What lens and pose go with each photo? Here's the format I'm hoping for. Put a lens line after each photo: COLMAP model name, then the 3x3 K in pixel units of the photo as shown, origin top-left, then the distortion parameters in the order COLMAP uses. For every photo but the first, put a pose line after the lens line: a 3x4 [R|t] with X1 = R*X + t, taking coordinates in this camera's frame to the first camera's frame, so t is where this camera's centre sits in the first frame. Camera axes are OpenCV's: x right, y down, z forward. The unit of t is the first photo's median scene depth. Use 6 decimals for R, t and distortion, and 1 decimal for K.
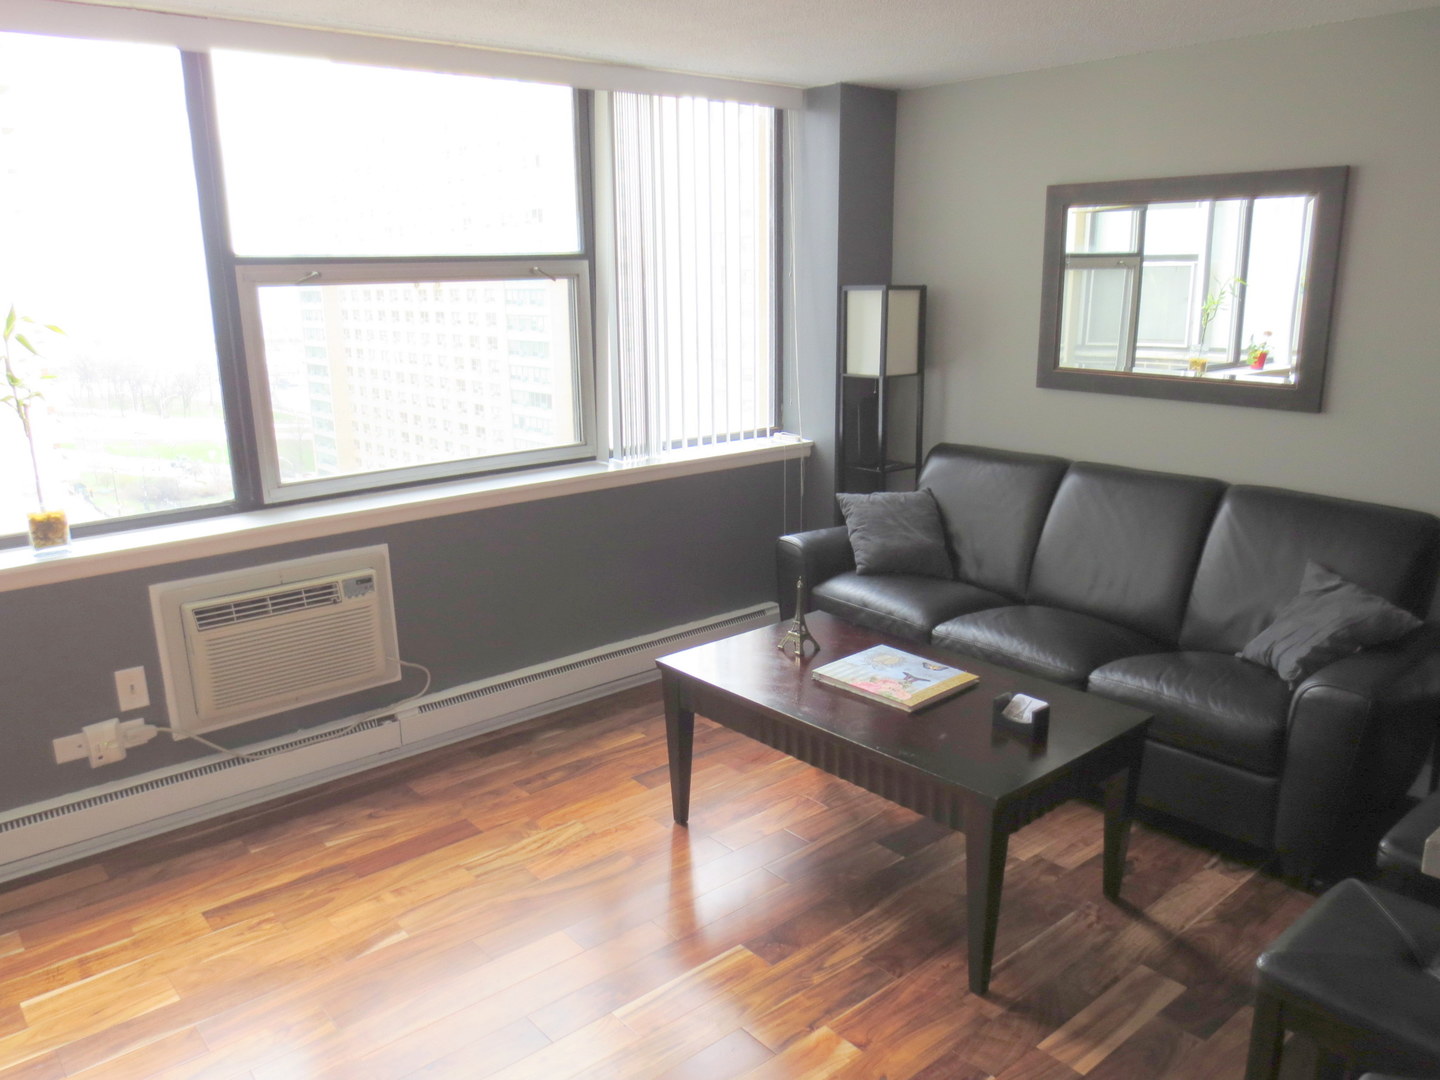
lens RADIAL K [[1085.9, 0, 720.0], [0, 1085.9, 540.0], [0, 0, 1]] dist [-0.039603, 0.008026]
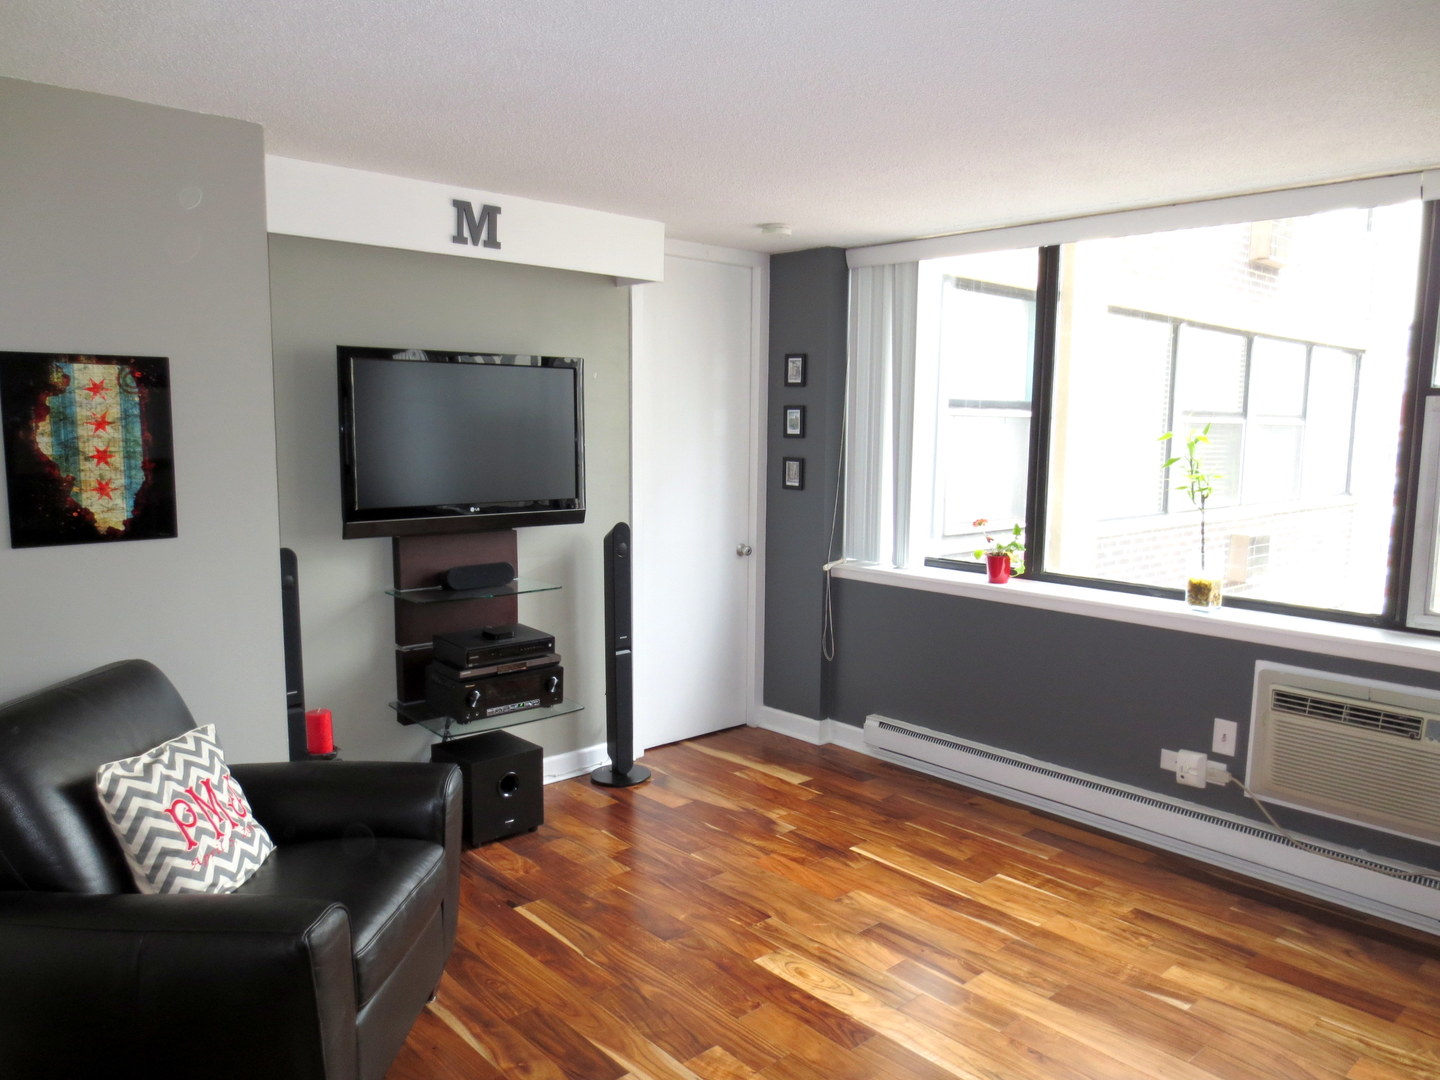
lens RADIAL K [[1085.9, 0, 720.0], [0, 1085.9, 540.0], [0, 0, 1]] dist [-0.039603, 0.008026]
pose [[0.012503, 0.136308, -0.990588, 0.602311], [-0.248730, 0.959950, 0.128953, -0.087573], [0.968492, 0.244776, 0.045906, 0.338161]]
